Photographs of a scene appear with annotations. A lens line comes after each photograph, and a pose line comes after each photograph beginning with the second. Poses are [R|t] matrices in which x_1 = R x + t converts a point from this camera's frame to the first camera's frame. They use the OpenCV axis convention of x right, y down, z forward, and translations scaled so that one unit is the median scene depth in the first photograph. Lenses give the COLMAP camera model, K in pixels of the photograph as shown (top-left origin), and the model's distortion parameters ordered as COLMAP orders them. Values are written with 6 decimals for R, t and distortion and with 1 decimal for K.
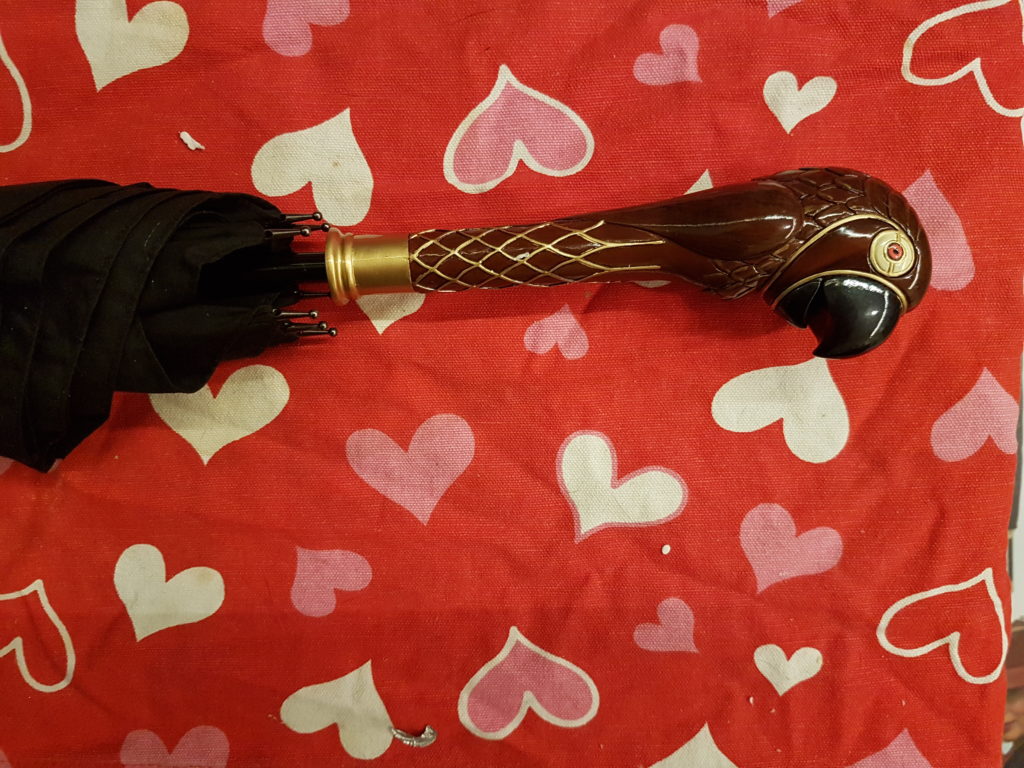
lens RADIAL K [[778.9, 0, 484.5], [0, 778.9, 354.0], [0, 0, 1]] dist [0.158680, -0.326092]
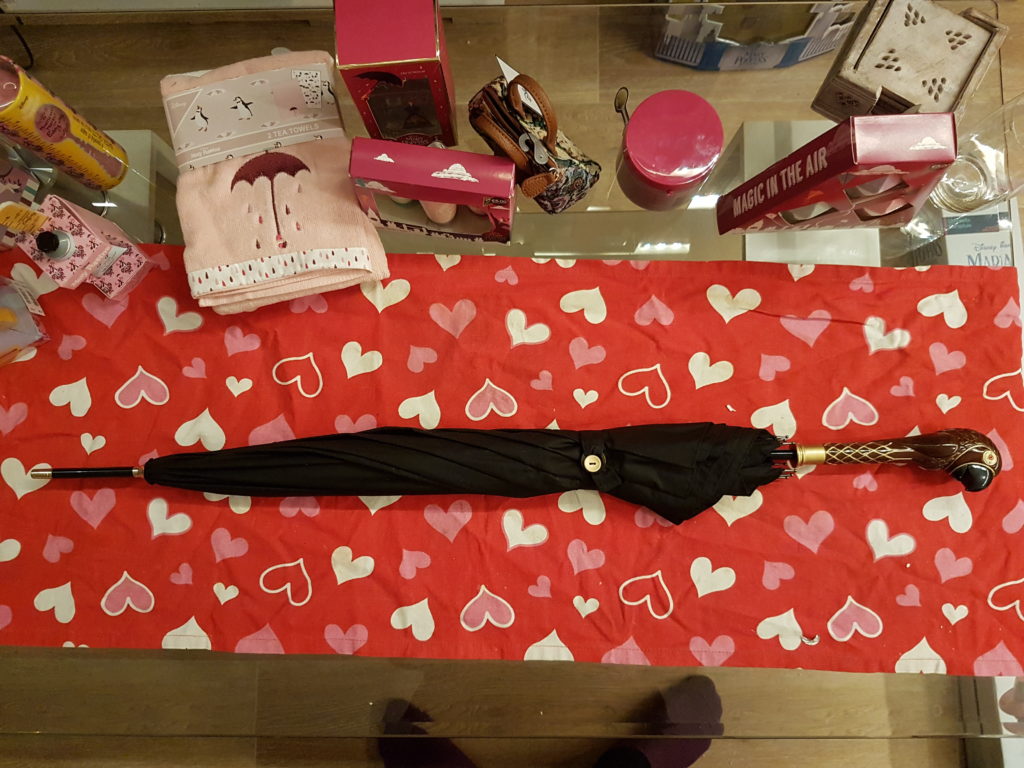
lens RADIAL K [[787.4, 0, 494.1], [0, 787.4, 373.1], [0, 0, 1]] dist [0.095187, -0.169440]
pose [[0.999441, 0.033249, -0.003376, -1.176477], [-0.033261, 0.979728, -0.197552, 0.191273], [-0.003261, 0.197554, 0.980287, -1.754716]]
